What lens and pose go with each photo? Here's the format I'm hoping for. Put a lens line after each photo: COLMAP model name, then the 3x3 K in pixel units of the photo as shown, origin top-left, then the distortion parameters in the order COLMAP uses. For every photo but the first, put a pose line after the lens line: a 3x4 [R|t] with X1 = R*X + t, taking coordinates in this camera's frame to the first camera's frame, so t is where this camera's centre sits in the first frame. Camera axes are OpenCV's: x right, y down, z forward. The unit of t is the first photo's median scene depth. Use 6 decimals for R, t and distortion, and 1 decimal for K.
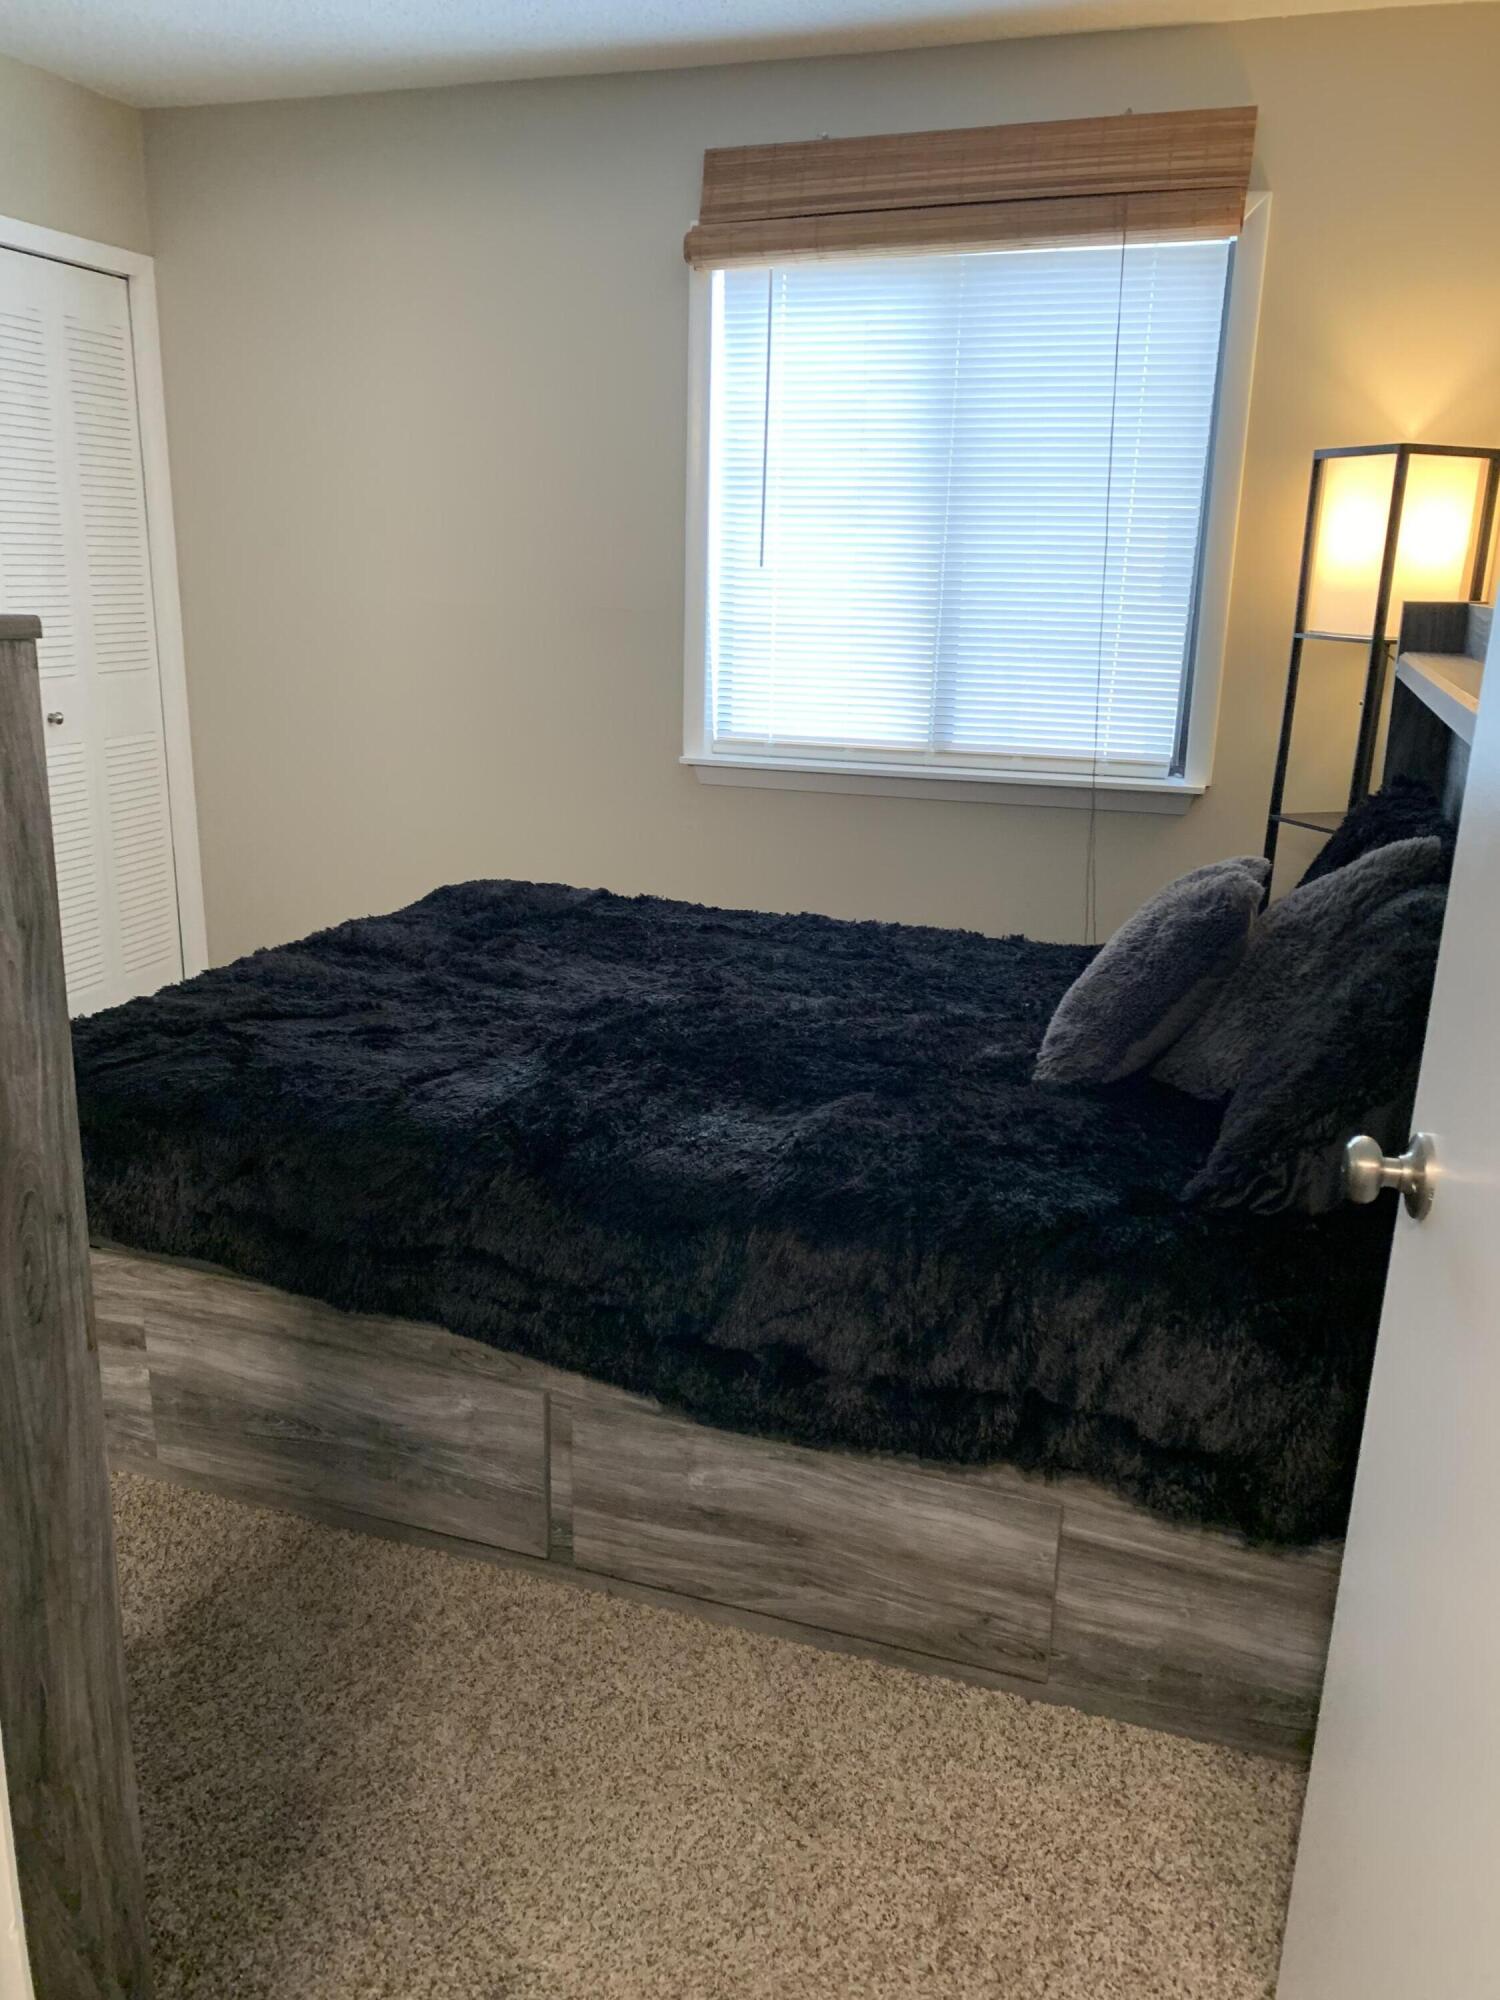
lens RADIAL K [[1483.2, 0, 750.0], [0, 1483.2, 1000.0], [0, 0, 1]] dist [0.005243, 0.000558]
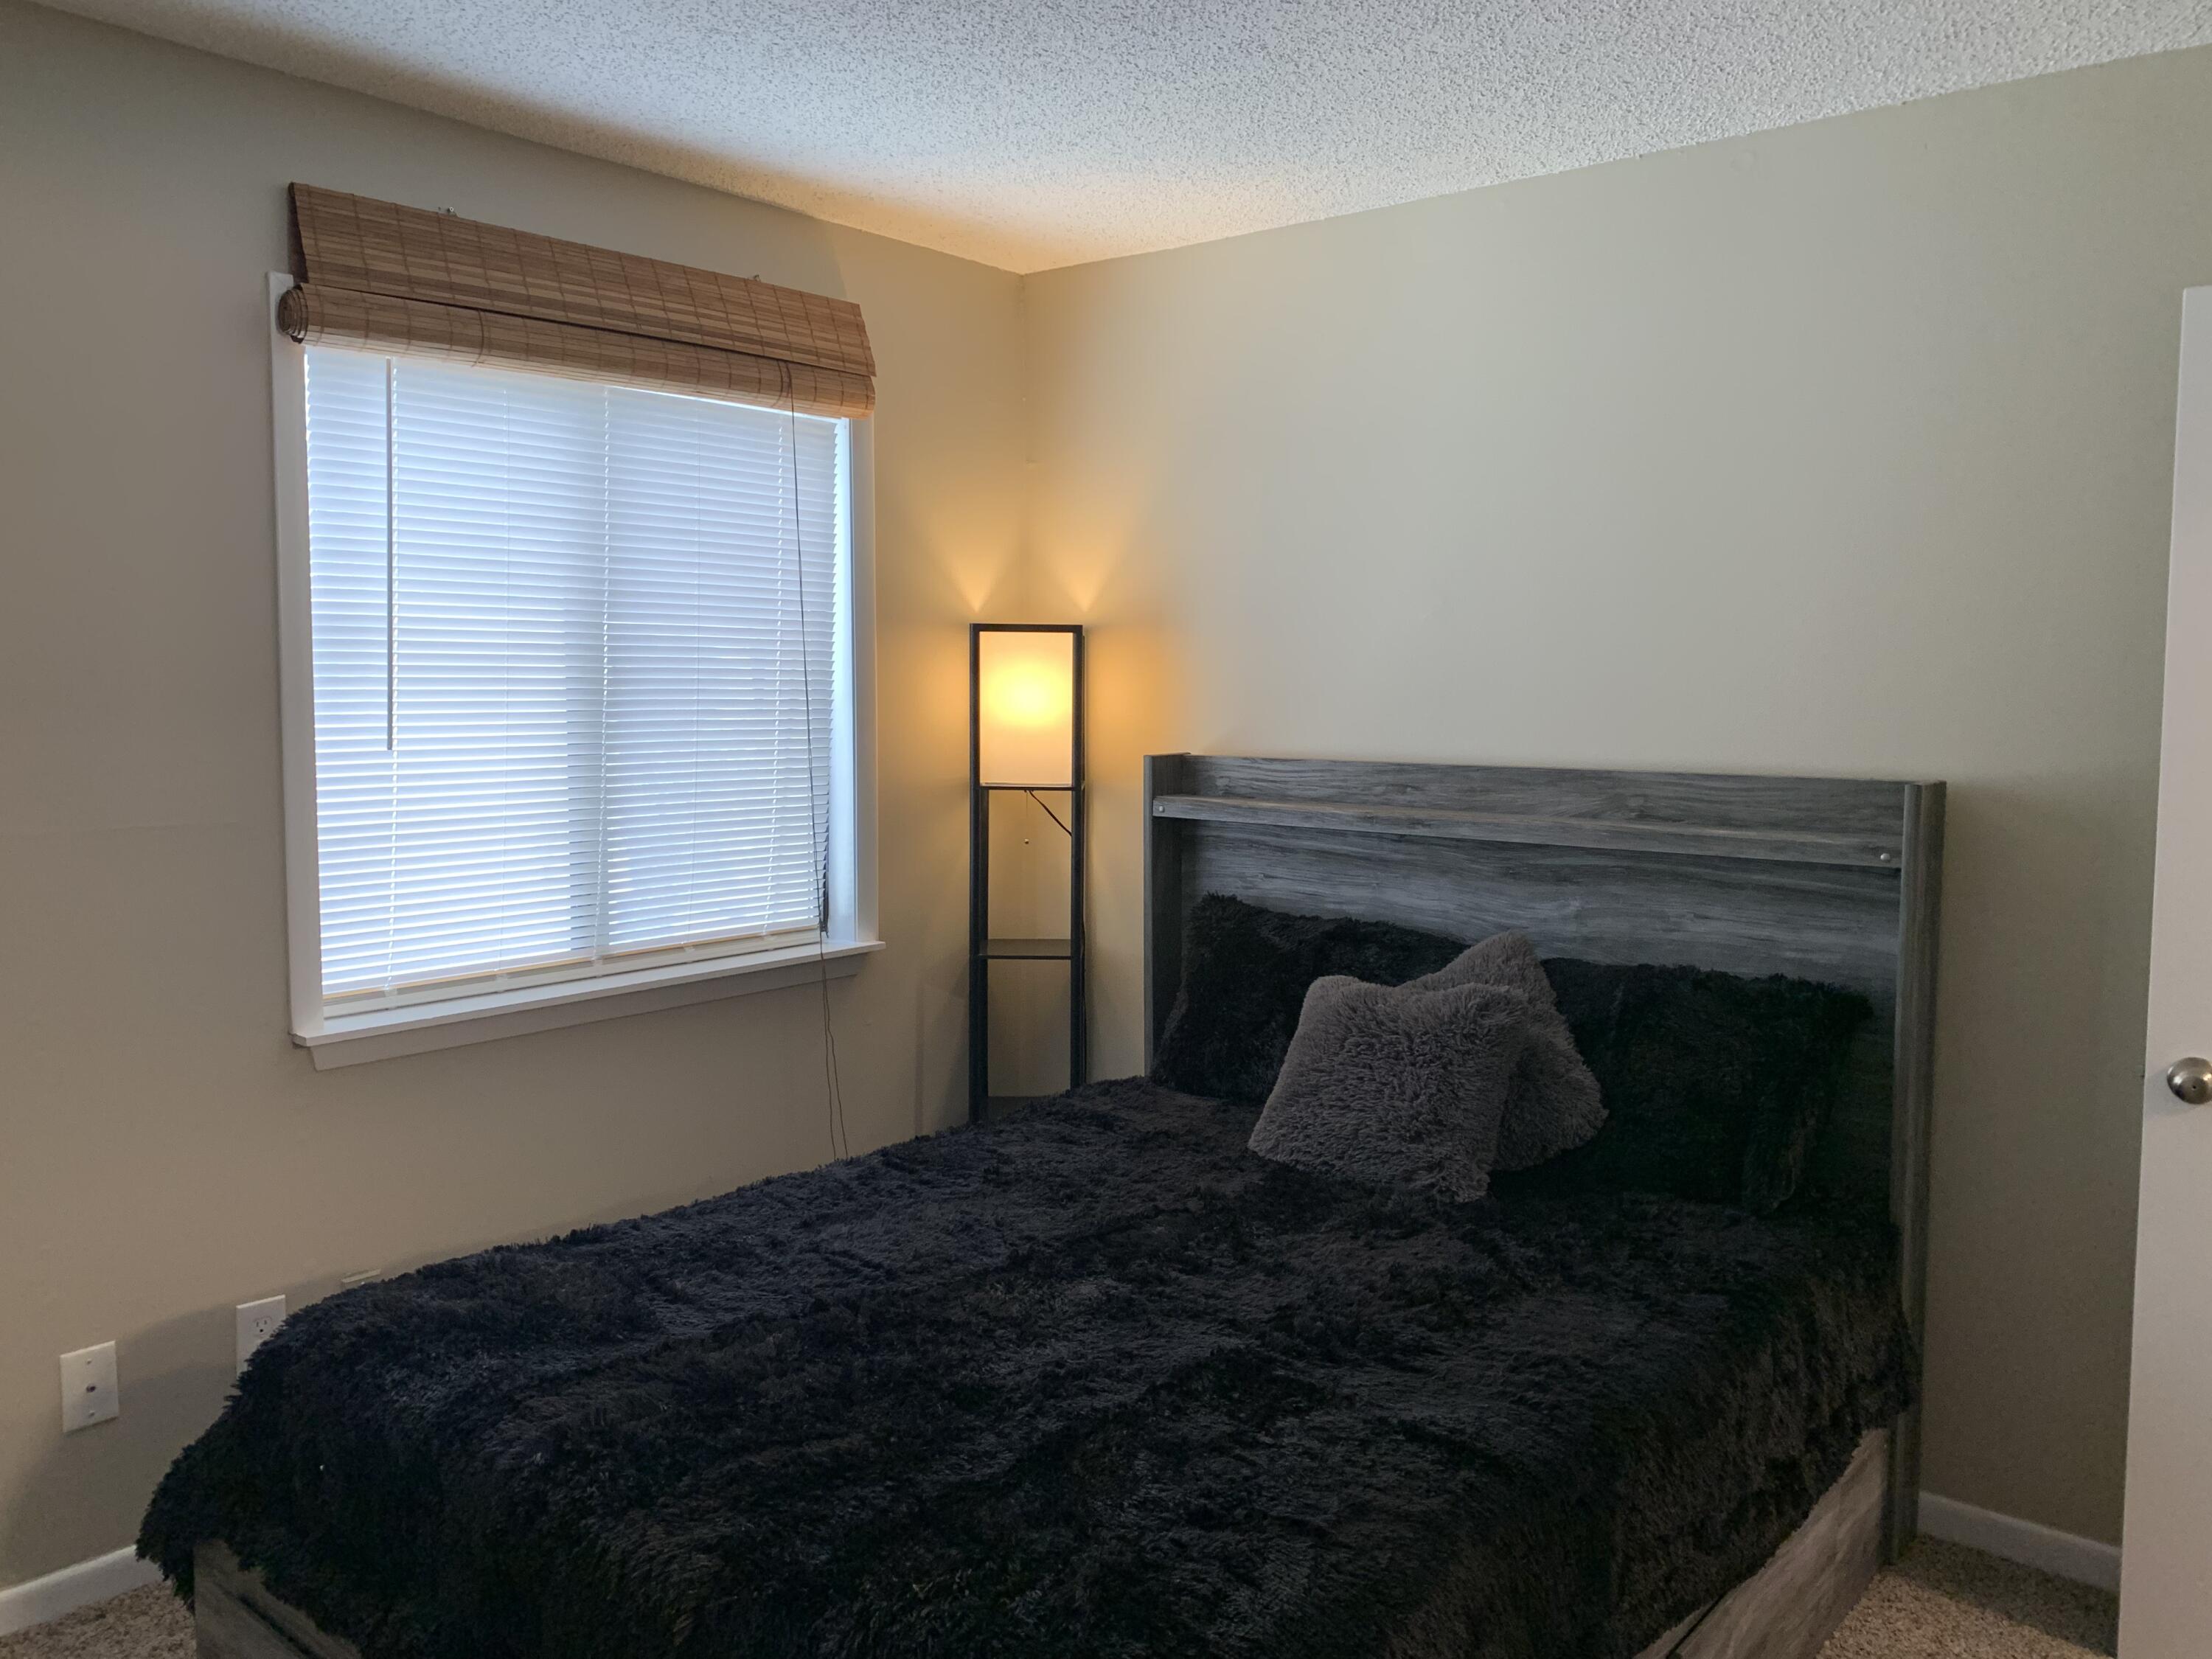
lens RADIAL K [[1682.2, 0, 1095.6], [0, 1682.2, 836.0], [0, 0, 1]] dist [0.084427, -0.139781]
pose [[0.373059, -0.108571, 0.921433, -0.664554], [0.257862, 0.966136, 0.009438, -0.185885], [-0.891254, 0.234082, 0.388422, 0.425310]]
